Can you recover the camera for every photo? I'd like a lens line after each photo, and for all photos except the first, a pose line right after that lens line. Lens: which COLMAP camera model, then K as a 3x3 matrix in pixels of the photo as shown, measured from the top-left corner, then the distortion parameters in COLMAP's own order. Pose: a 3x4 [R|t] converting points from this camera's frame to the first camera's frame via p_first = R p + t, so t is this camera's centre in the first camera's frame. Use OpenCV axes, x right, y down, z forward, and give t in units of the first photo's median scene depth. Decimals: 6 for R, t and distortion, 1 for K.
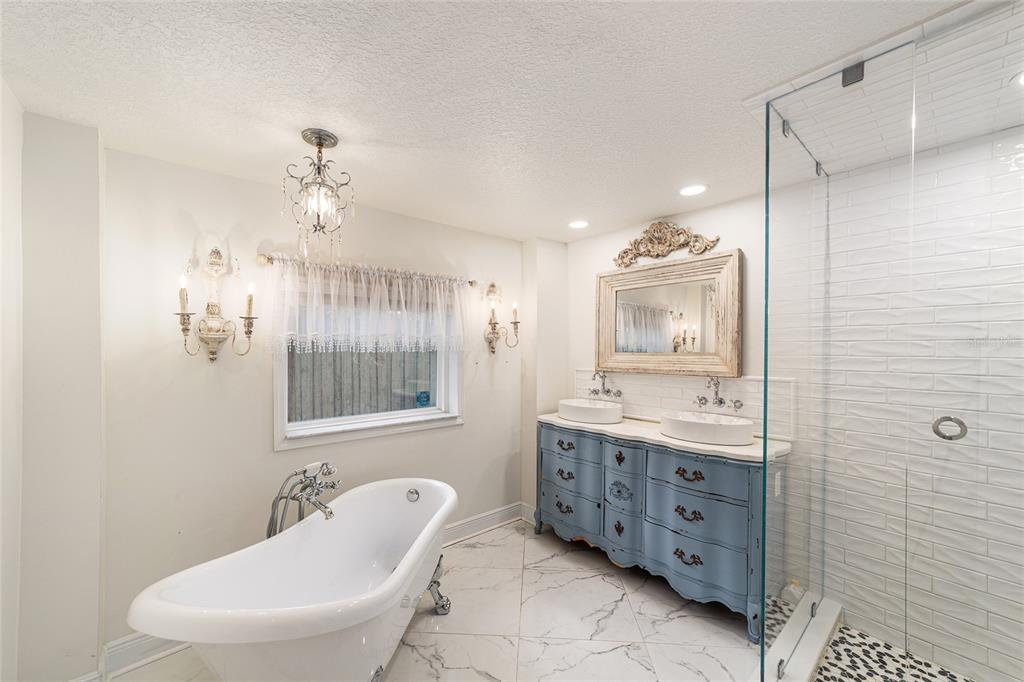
lens RADIAL K [[392.0, 0, 507.6], [0, 392.0, 346.7], [0, 0, 1]] dist [0.006271, 0.002006]
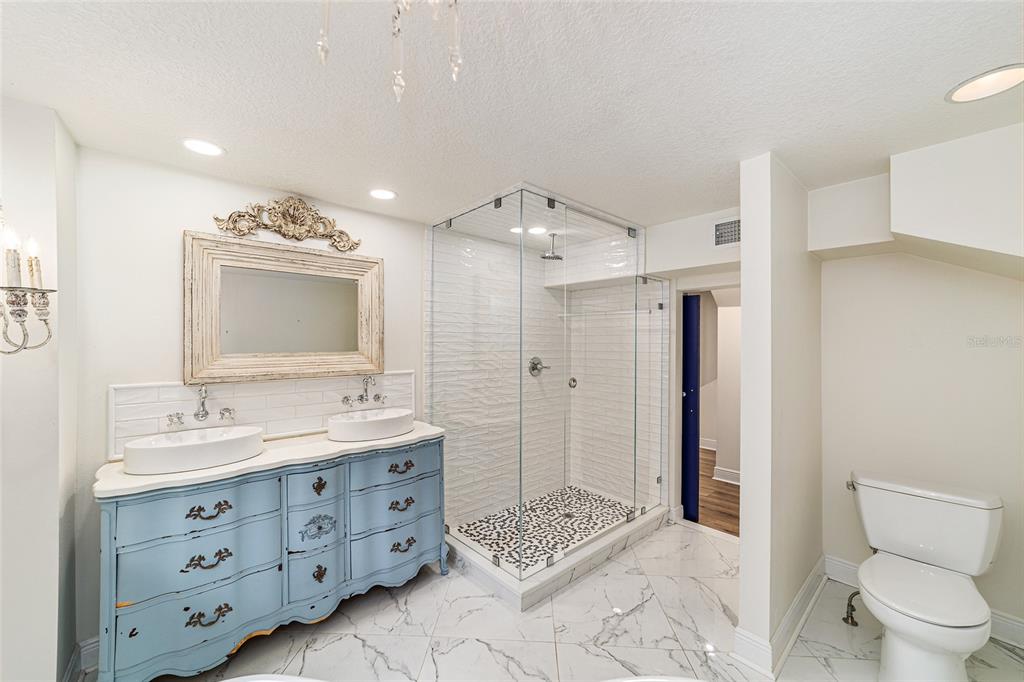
lens RADIAL K [[392.0, 0, 507.4], [0, 392.0, 344.6], [0, 0, 1]] dist [0.006271, 0.002006]
pose [[0.003211, -0.002537, 0.999992, -0.510481], [-0.005543, 0.999981, 0.002554, -0.008705], [-0.999979, -0.005551, 0.003196, 0.609627]]
